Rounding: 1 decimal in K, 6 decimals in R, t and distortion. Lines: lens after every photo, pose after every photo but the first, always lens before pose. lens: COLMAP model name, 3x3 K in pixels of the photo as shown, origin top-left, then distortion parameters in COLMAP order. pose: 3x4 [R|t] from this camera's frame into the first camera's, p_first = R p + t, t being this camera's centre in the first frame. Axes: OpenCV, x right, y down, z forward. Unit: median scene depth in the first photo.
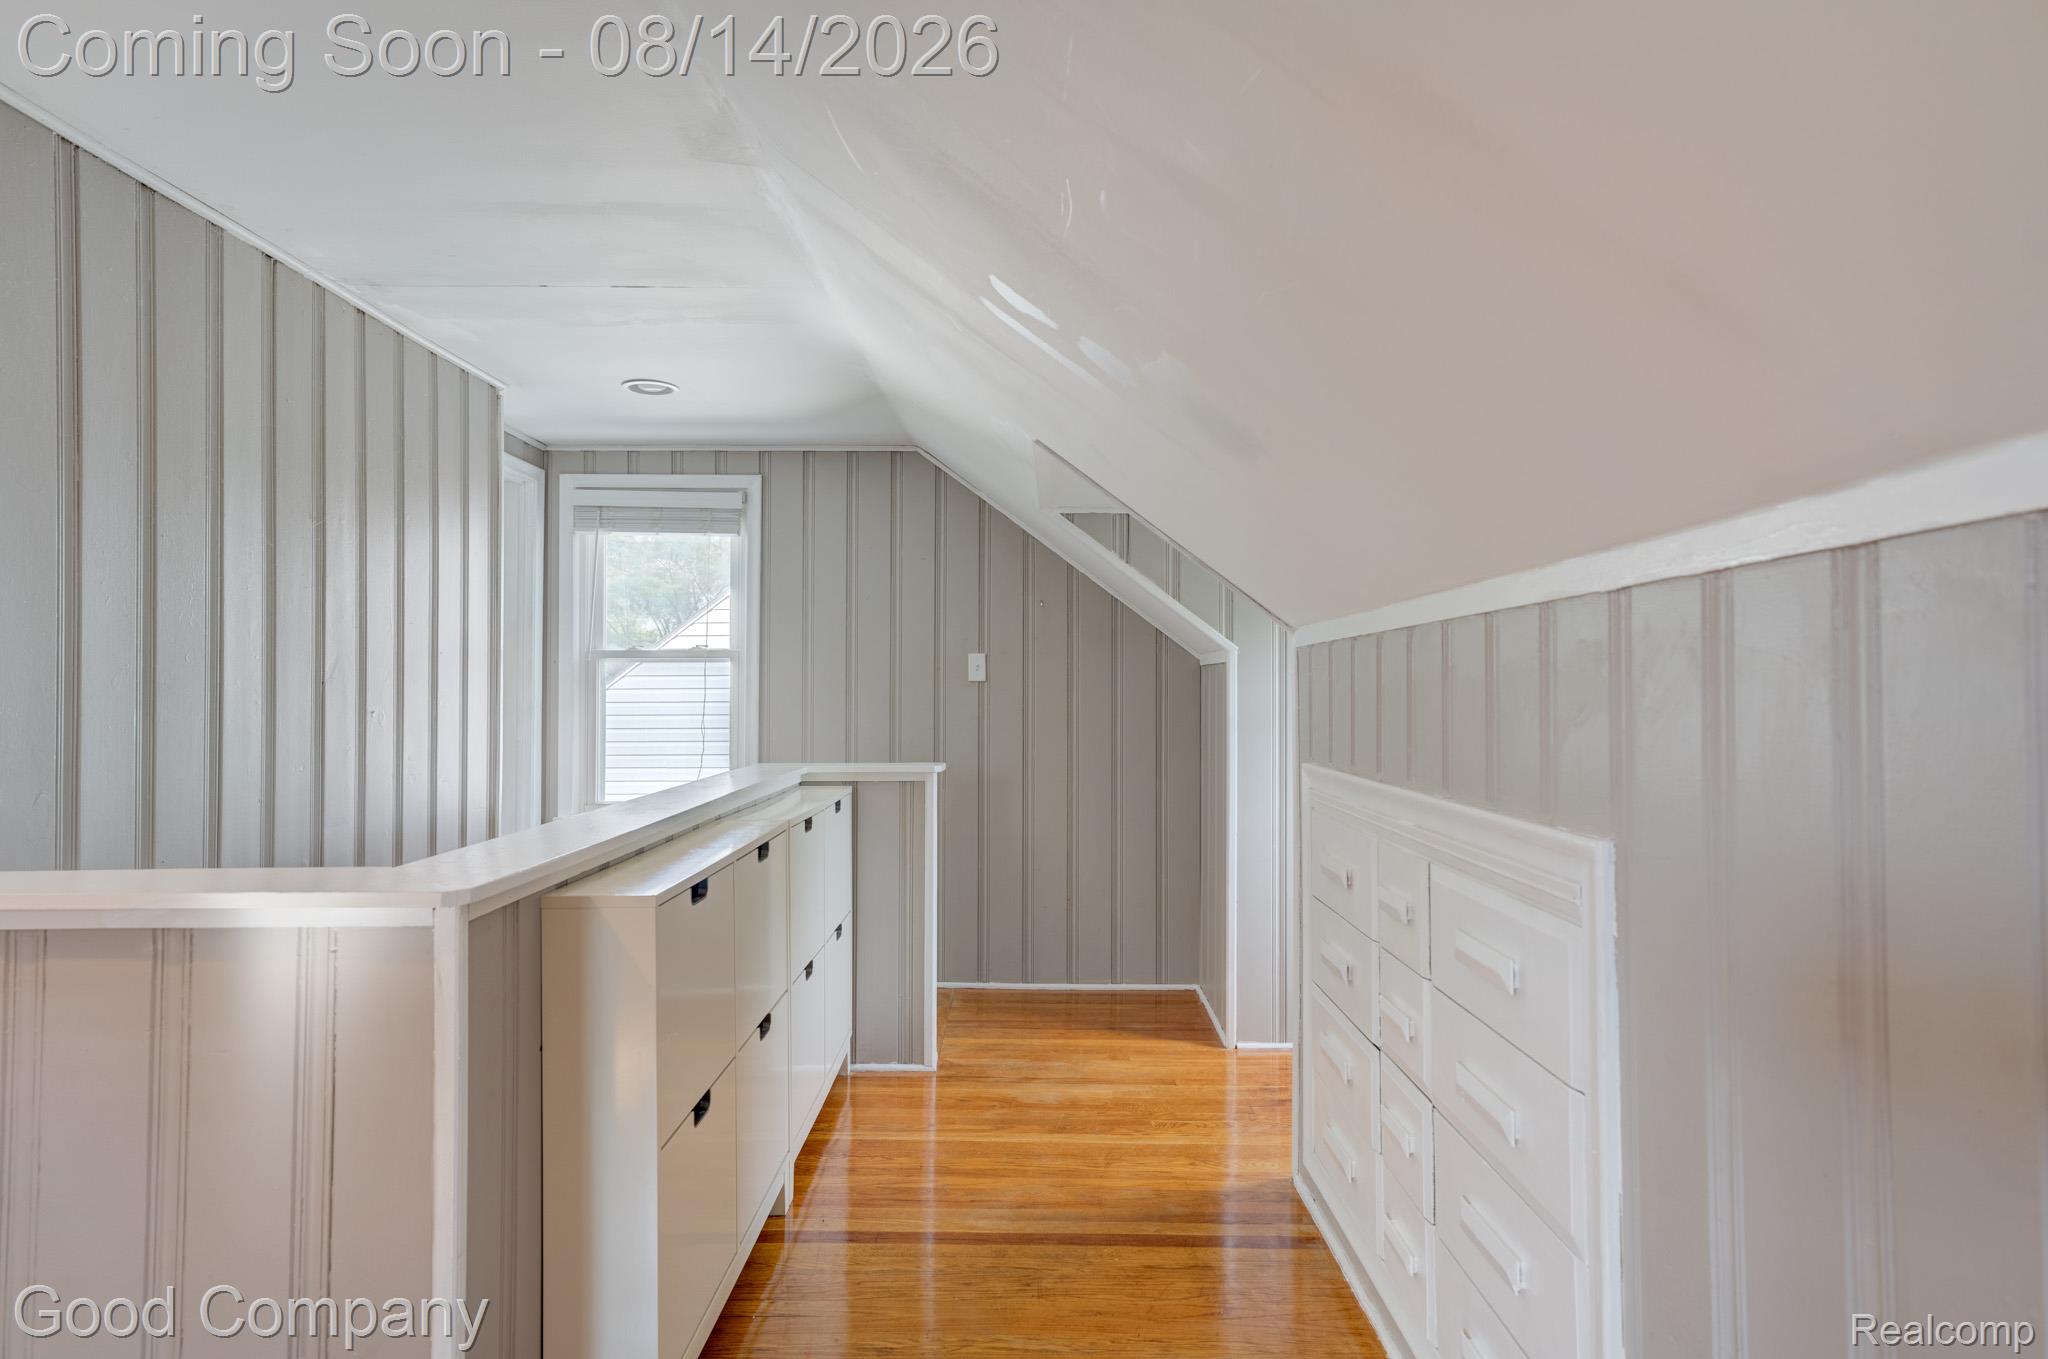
lens RADIAL K [[1135.9, 0, 1016.1], [0, 1135.9, 683.9], [0, 0, 1]] dist [0.005491, 0.000135]
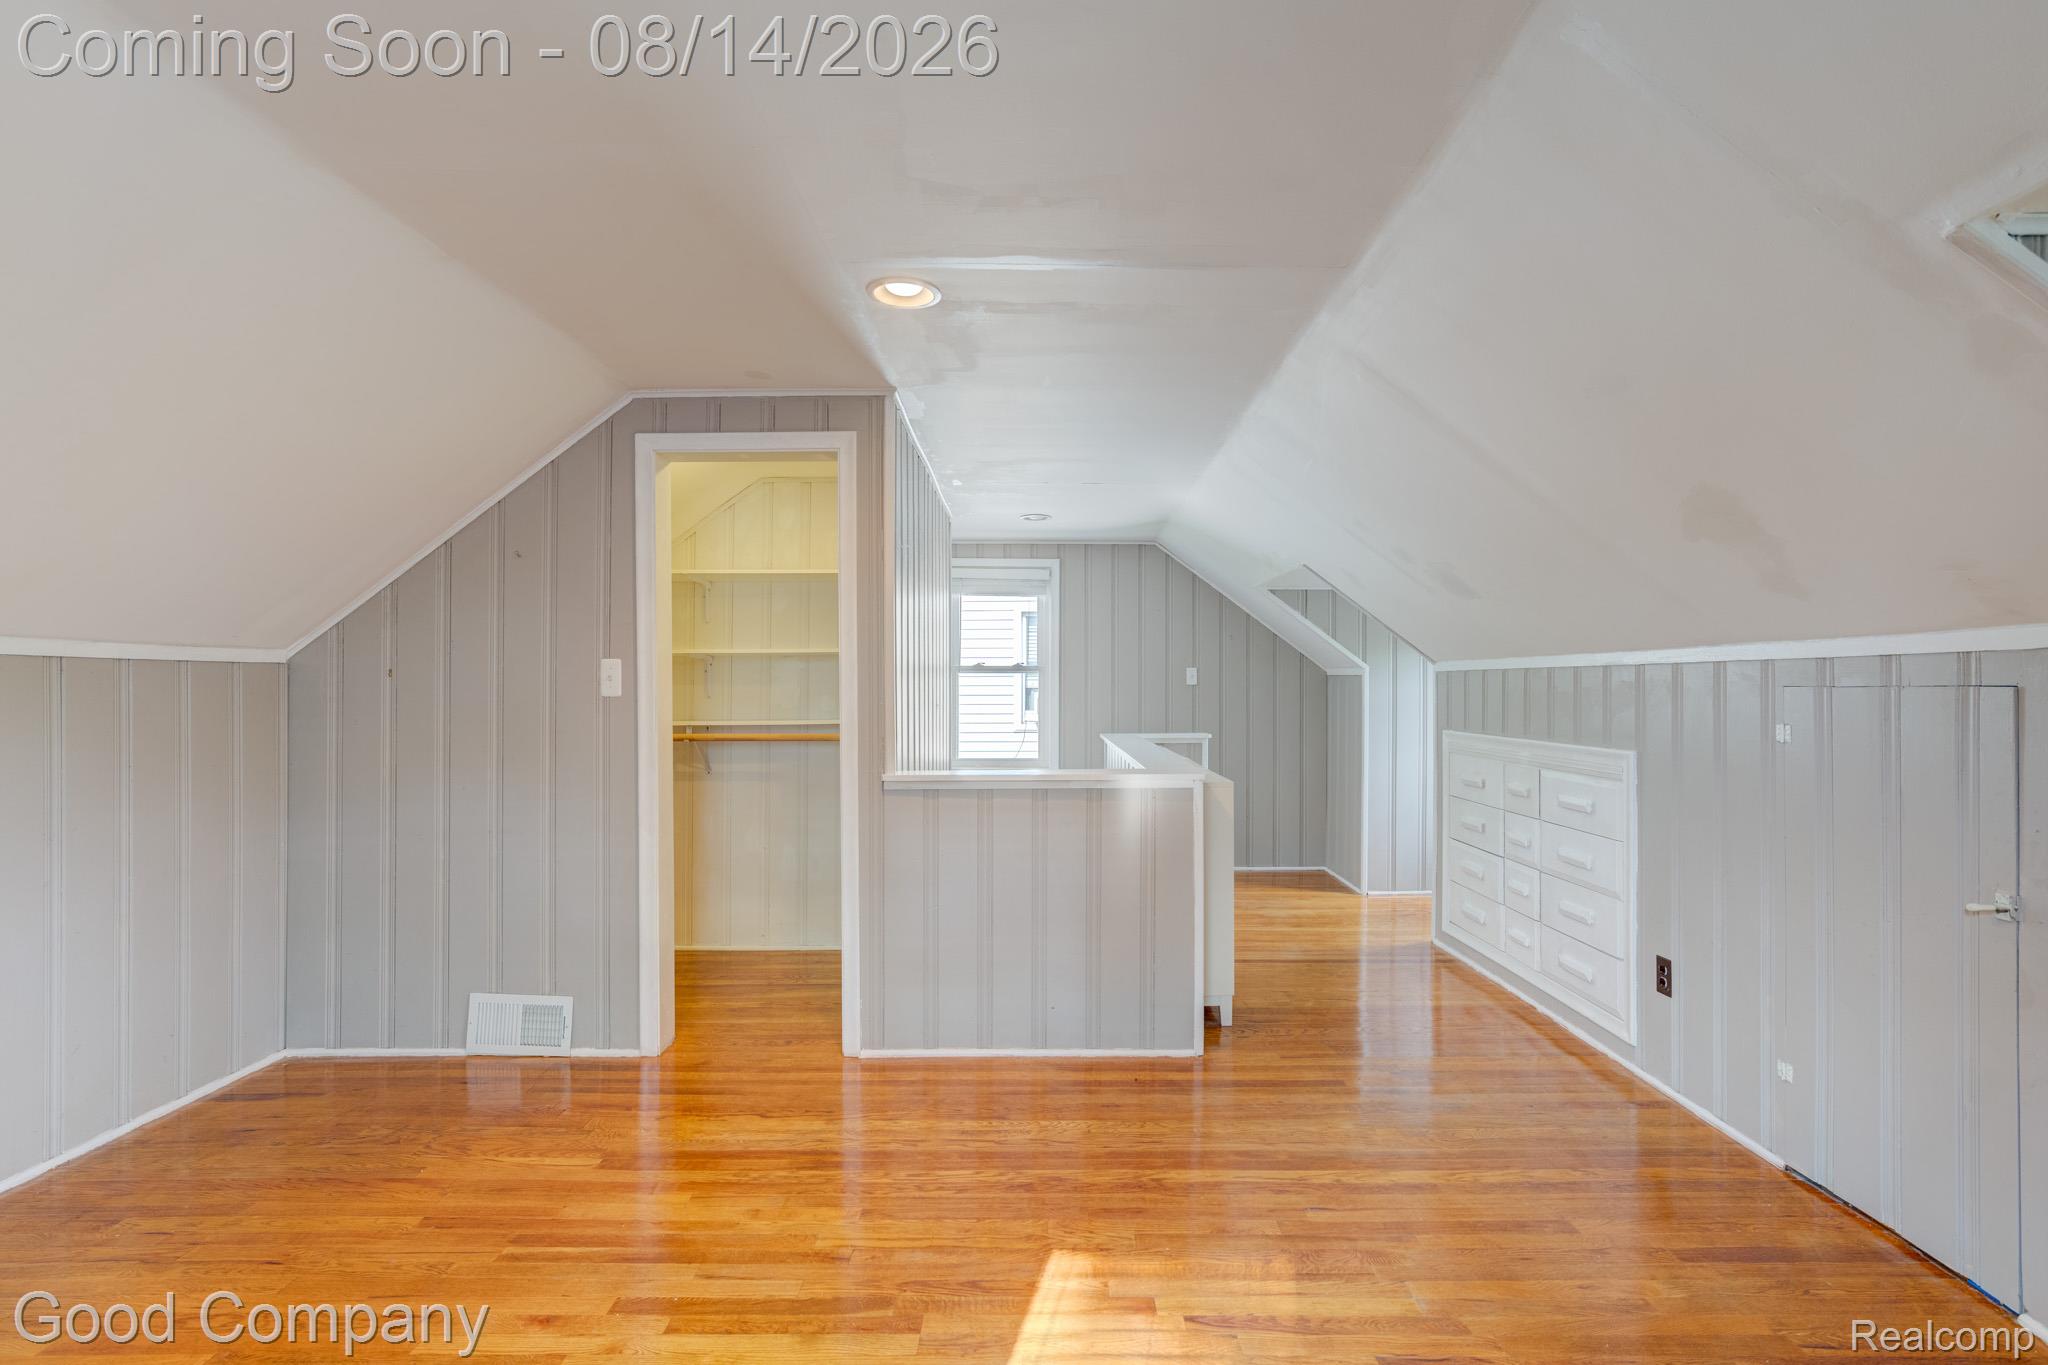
lens RADIAL K [[953.0, 0, 1032.1], [0, 953.0, 700.8], [0, 0, 1]] dist [-0.016336, 0.007373]
pose [[0.999928, -0.001539, 0.011919, -0.473901], [0.001239, 0.999684, 0.025111, -0.023869], [-0.011954, -0.025095, 0.999614, -0.633224]]
